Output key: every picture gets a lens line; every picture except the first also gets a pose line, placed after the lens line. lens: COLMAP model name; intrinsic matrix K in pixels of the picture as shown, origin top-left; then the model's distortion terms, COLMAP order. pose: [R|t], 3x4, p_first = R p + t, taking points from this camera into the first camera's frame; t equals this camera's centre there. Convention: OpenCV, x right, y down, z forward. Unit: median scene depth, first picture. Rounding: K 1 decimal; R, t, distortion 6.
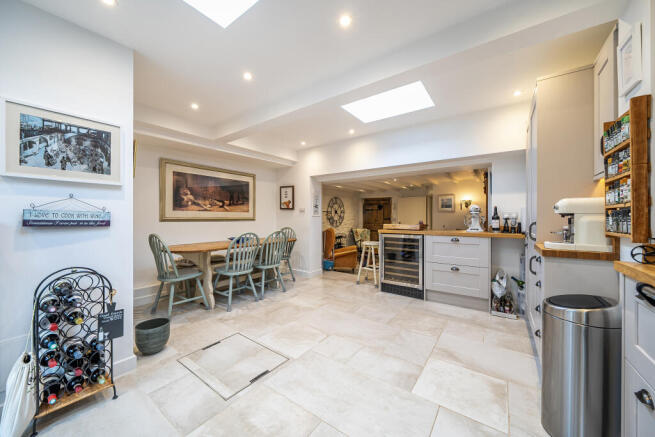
lens RADIAL K [[252.0, 0, 327.5], [0, 252.0, 218.5], [0, 0, 1]] dist [0.000415, -0.000021]
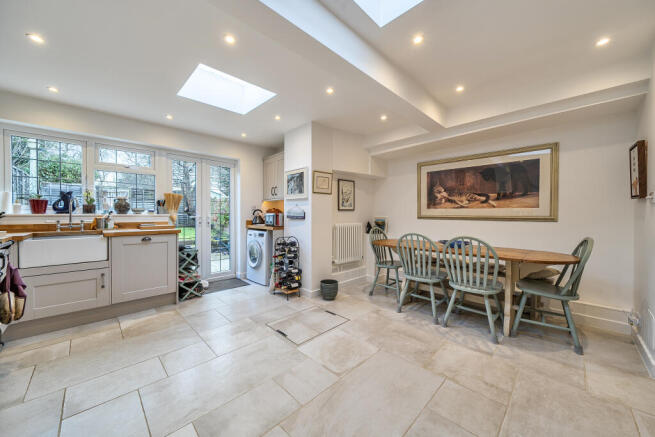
lens RADIAL K [[252.0, 0, 327.5], [0, 252.0, 218.5], [0, 0, 1]] dist [0.000415, -0.000021]
pose [[-0.207487, 0.015367, -0.978117, 0.537568], [-0.009703, 0.999795, 0.017766, -0.005376], [0.978190, 0.013177, -0.207295, 0.825264]]
